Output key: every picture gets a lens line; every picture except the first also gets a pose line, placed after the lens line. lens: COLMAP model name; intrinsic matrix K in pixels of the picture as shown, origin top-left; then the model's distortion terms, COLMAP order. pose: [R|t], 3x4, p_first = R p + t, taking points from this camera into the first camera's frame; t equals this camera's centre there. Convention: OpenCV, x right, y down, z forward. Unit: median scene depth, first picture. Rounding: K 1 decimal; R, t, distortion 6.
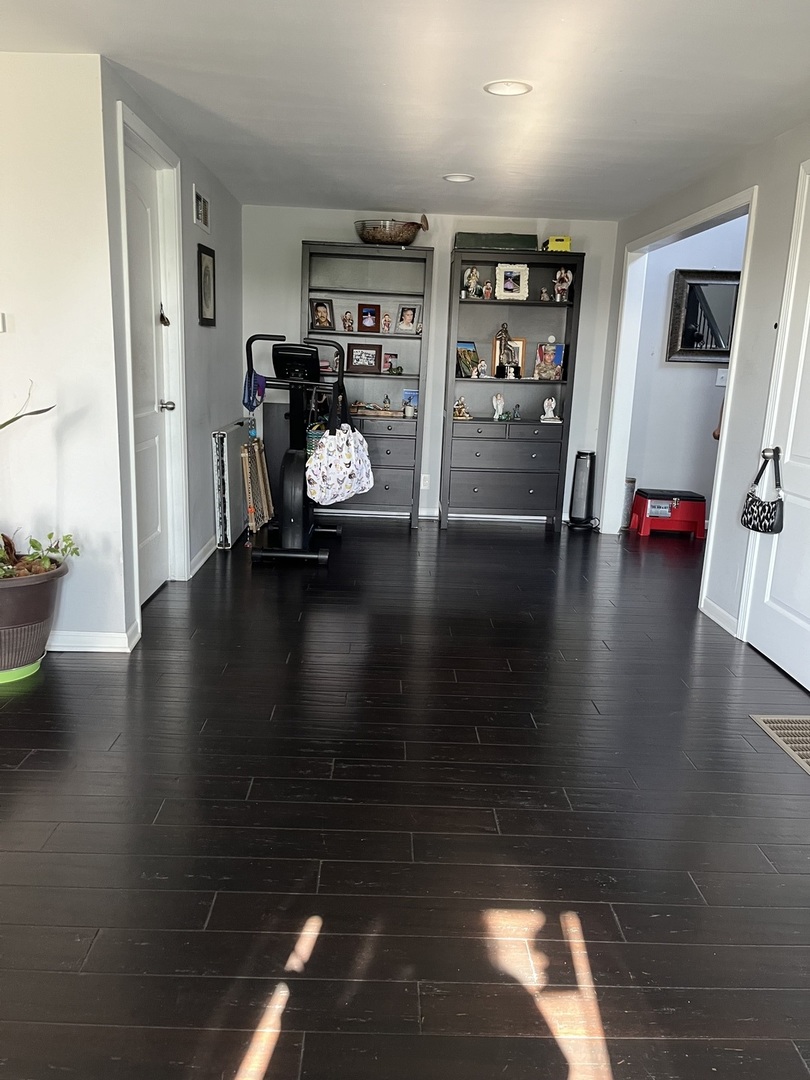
lens RADIAL K [[813.0, 0, 403.1], [0, 813.0, 541.1], [0, 0, 1]] dist [0.029304, -0.036512]
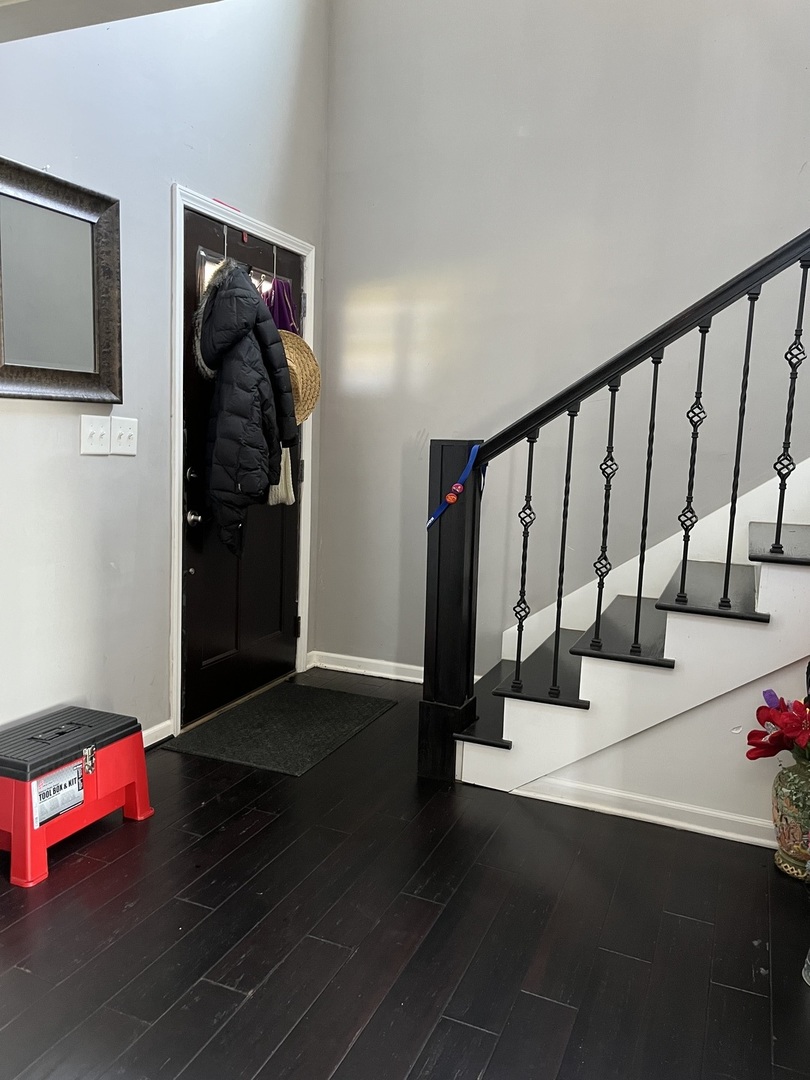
lens RADIAL K [[813.0, 0, 405.8], [0, 813.0, 540.1], [0, 0, 1]] dist [0.029304, -0.036512]
pose [[0.410612, -0.143041, 0.900520, 0.062896], [0.179990, 0.980901, 0.073738, -0.150520], [-0.893868, 0.131807, 0.428516, 0.686531]]
